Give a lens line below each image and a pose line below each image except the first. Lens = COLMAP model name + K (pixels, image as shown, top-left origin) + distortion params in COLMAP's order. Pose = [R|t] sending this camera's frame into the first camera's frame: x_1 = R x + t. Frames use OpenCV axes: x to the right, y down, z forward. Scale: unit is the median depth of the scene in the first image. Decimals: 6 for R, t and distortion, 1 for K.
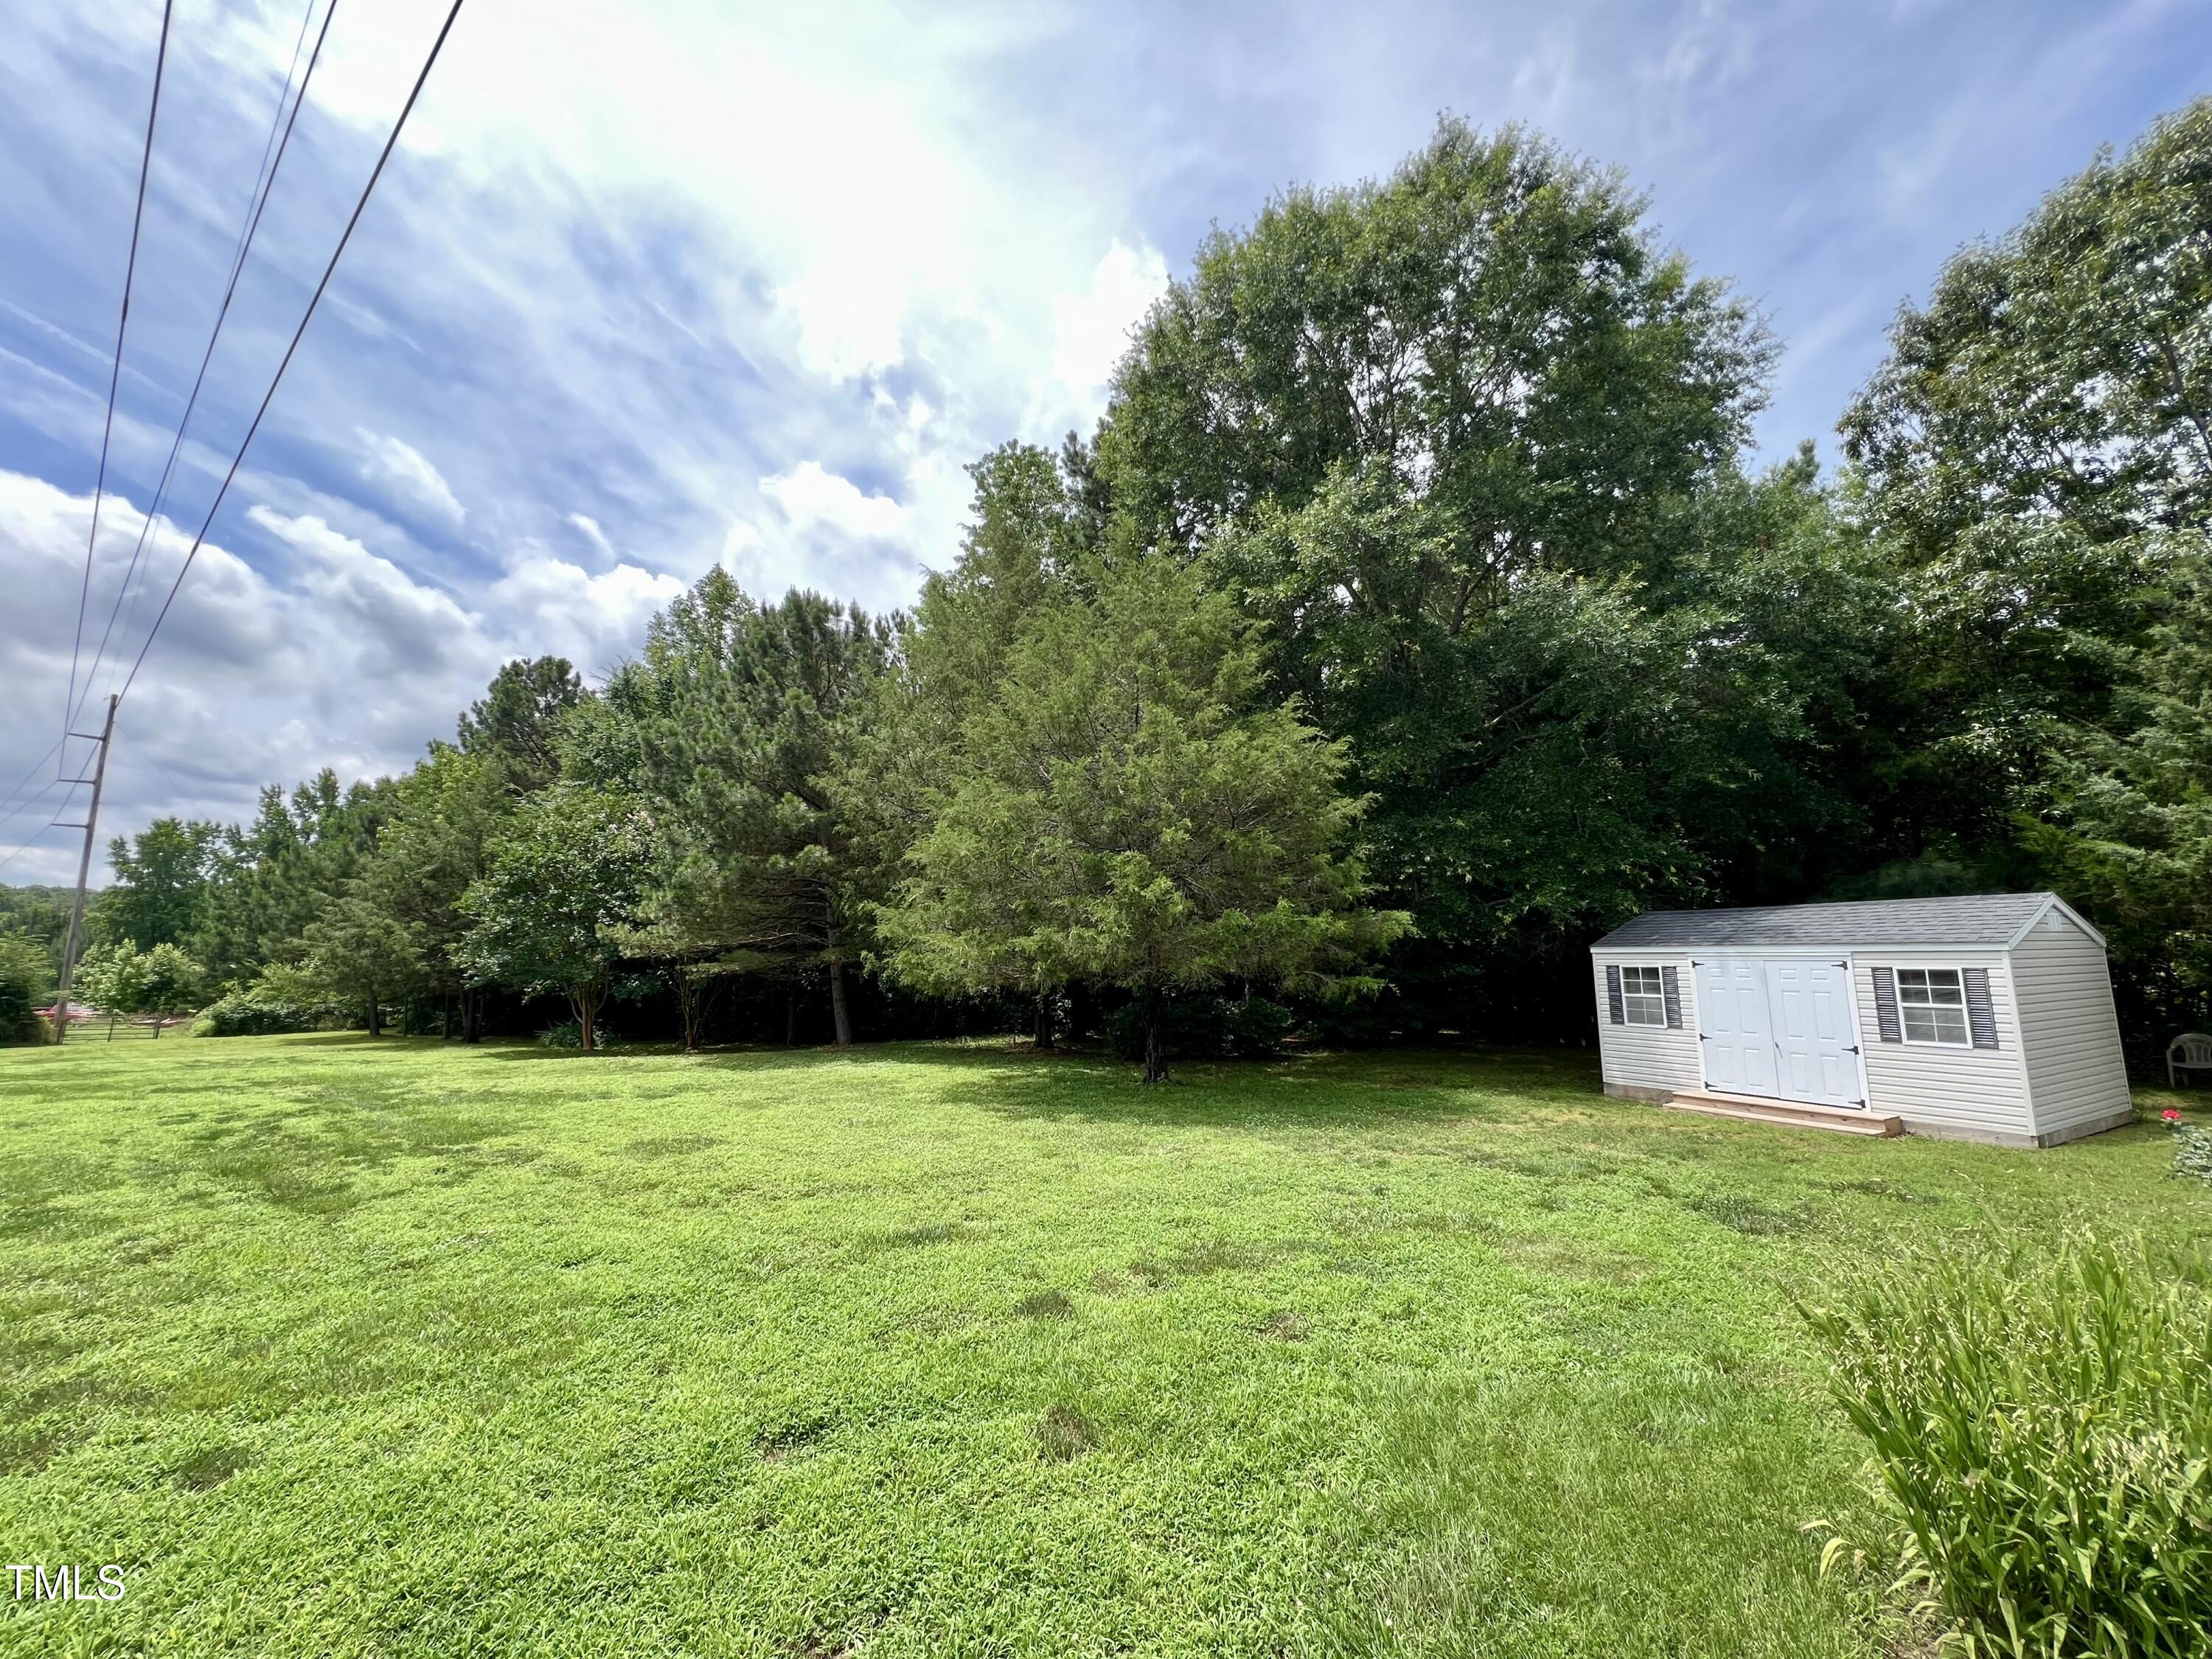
lens RADIAL K [[883.9, 0, 1105.3], [0, 883.9, 831.7], [0, 0, 1]] dist [-0.001045, -0.000330]
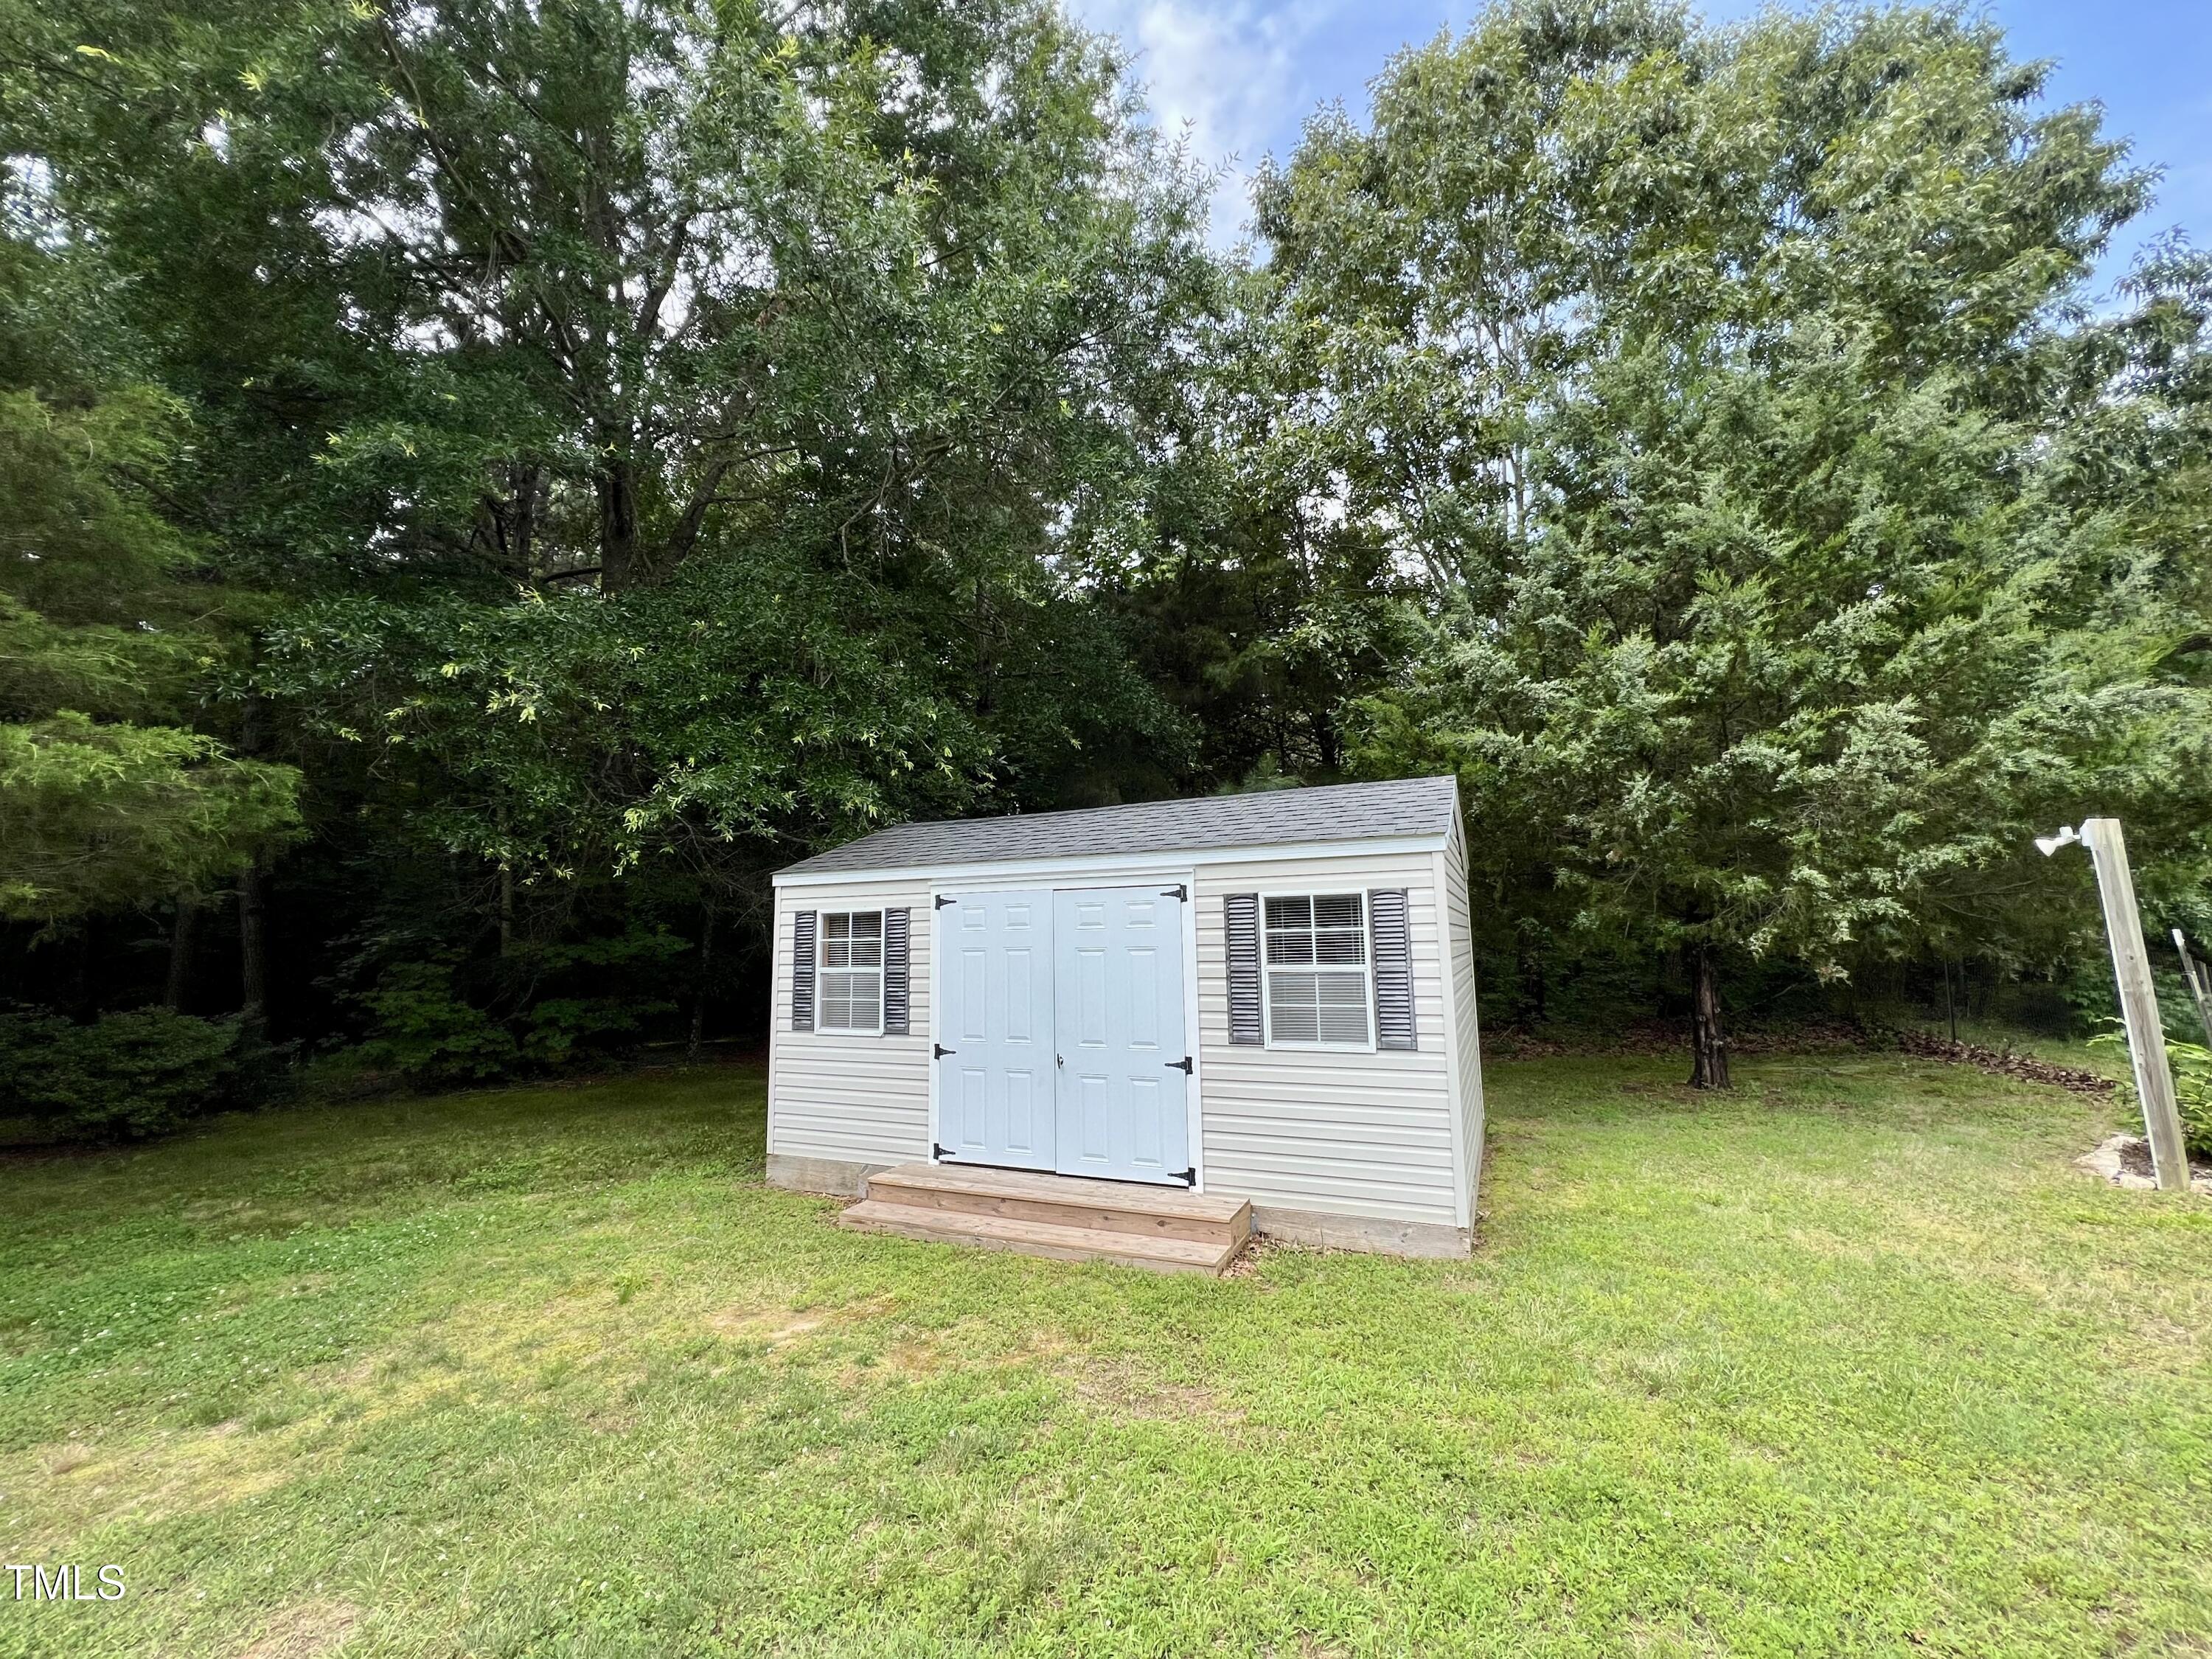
lens RADIAL K [[883.9, 0, 1103.1], [0, 883.9, 823.4], [0, 0, 1]] dist [-0.001045, -0.000330]
pose [[0.792280, 0.083934, 0.604356, 0.419662], [-0.078122, 0.996295, -0.035954, 0.112172], [-0.605135, -0.018727, 0.795902, 0.531876]]
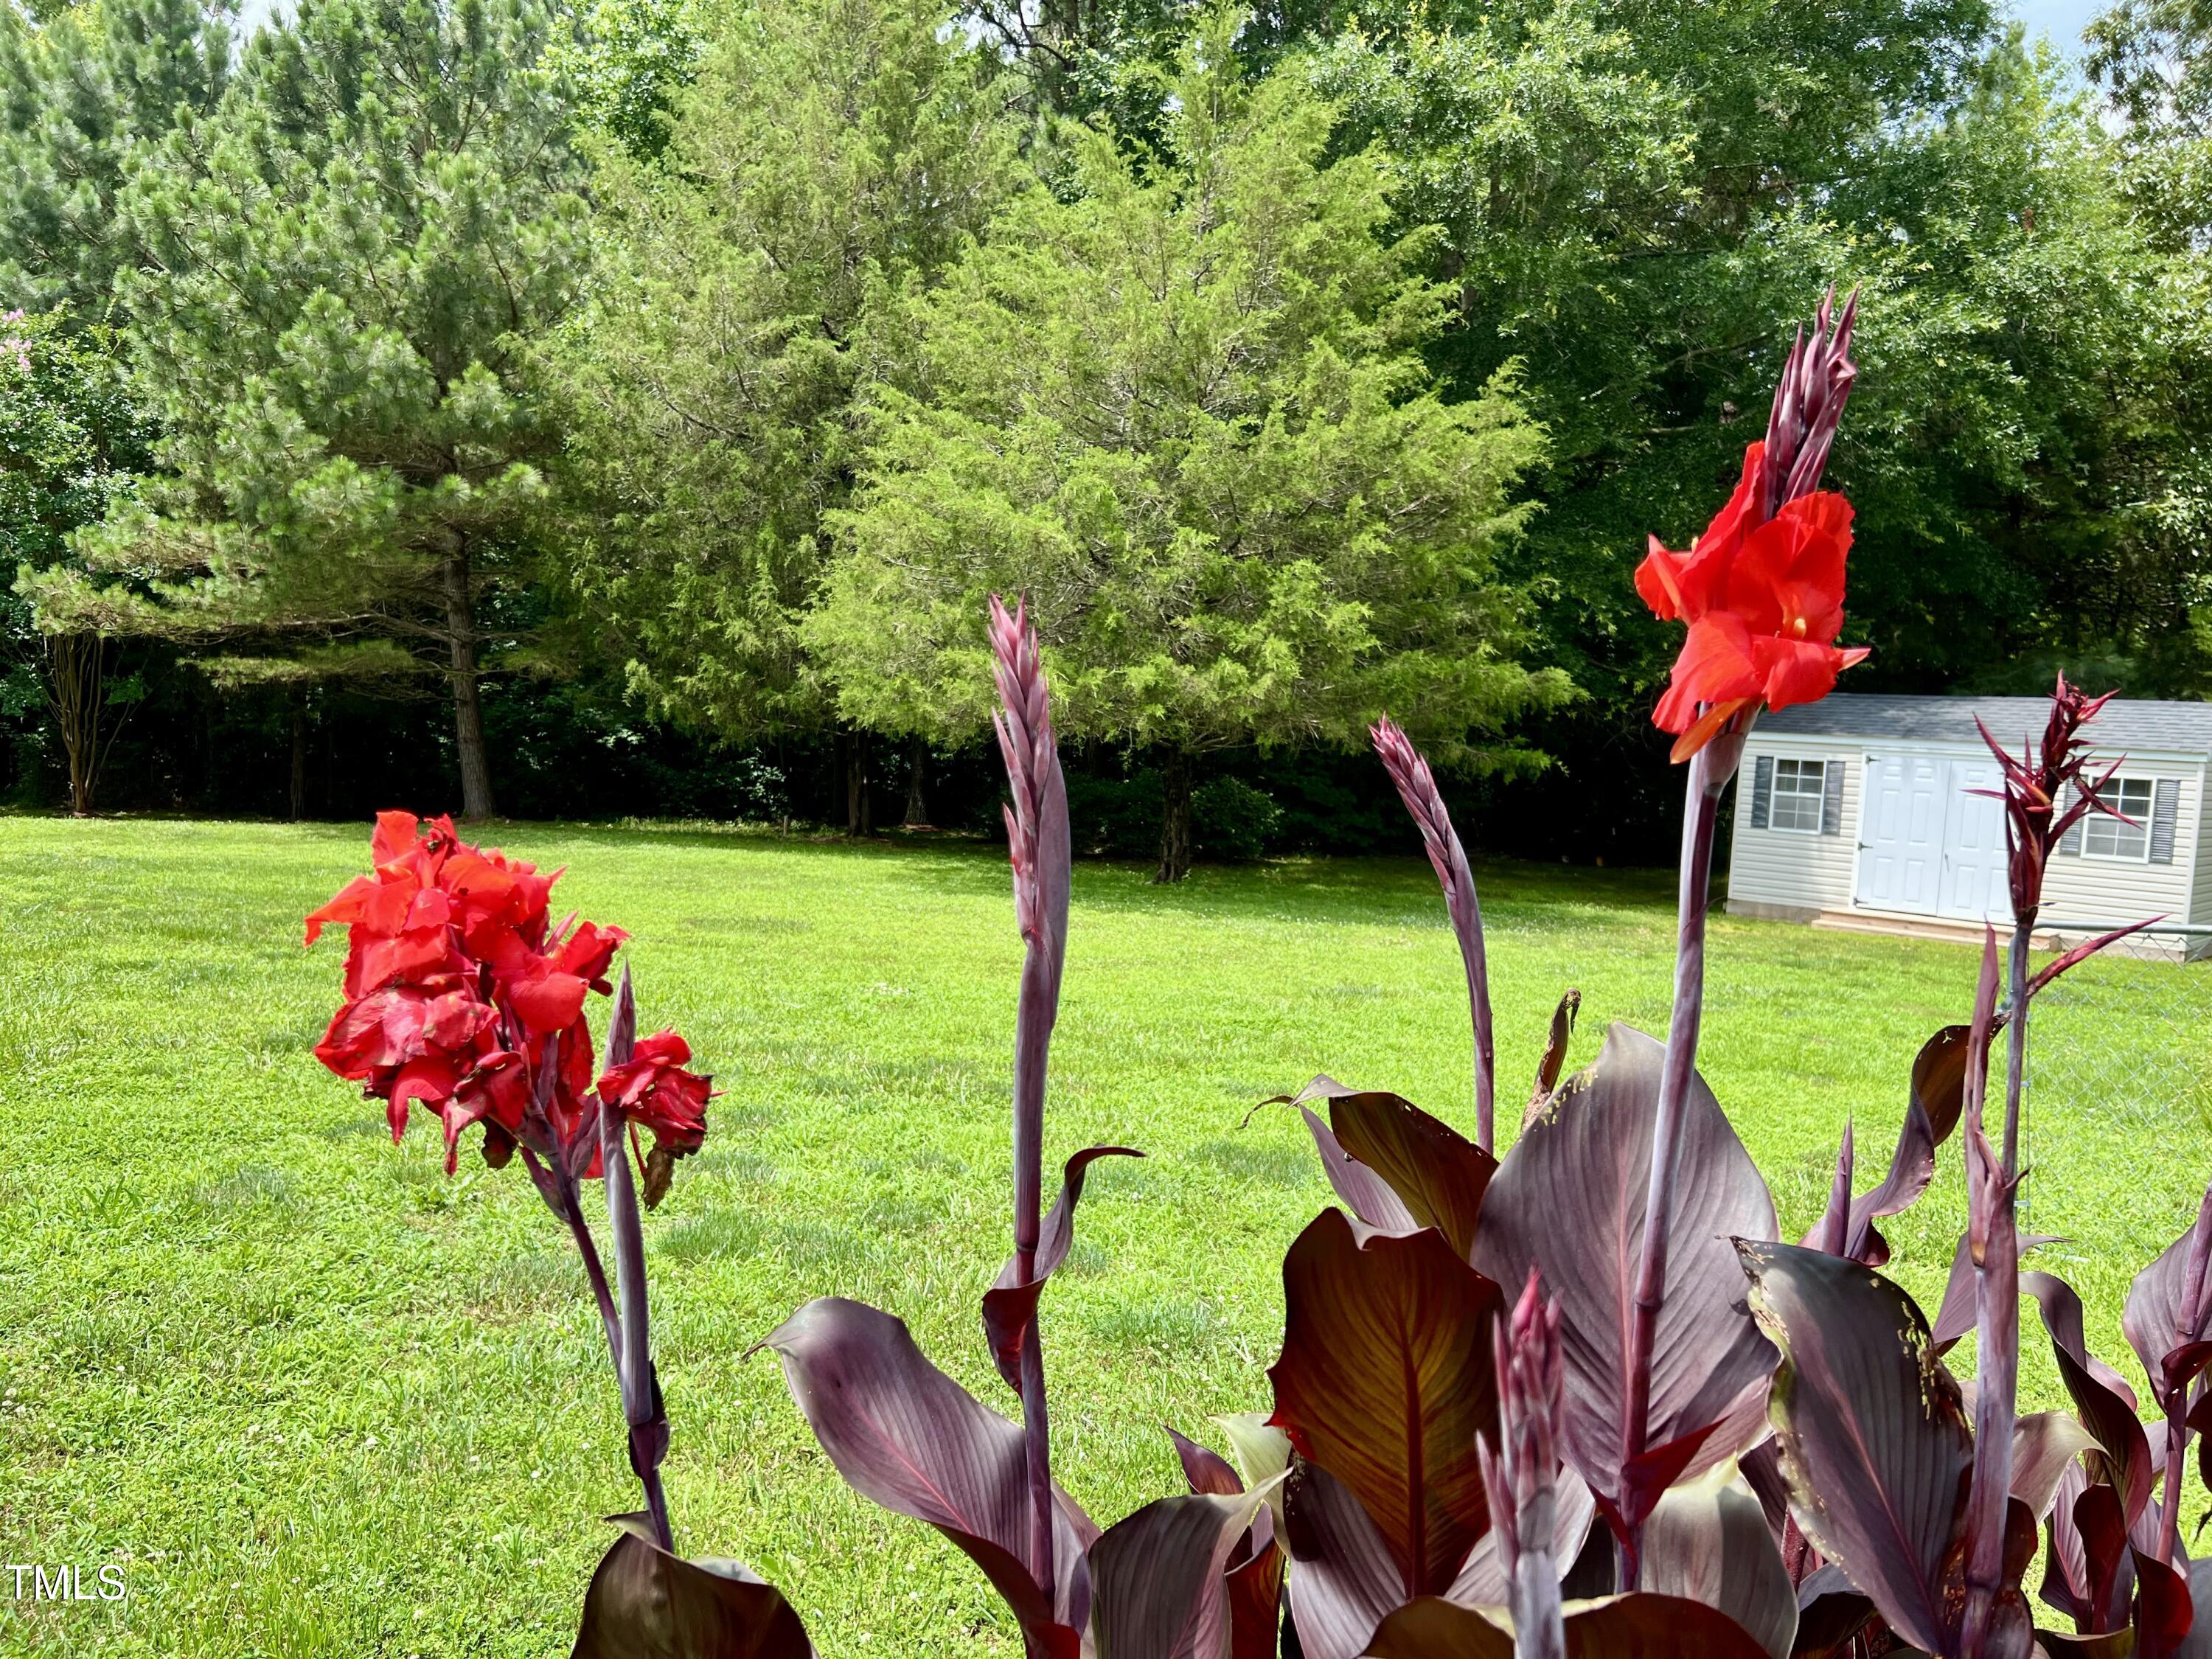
lens RADIAL K [[1646.7, 0, 1114.8], [0, 1646.7, 836.0], [0, 0, 1]] dist [0.029624, -0.025751]
pose [[0.945336, 0.042463, 0.323321, -0.465955], [-0.110801, 0.974324, 0.196001, -0.003917], [-0.306697, -0.221111, 0.925768, -0.212362]]
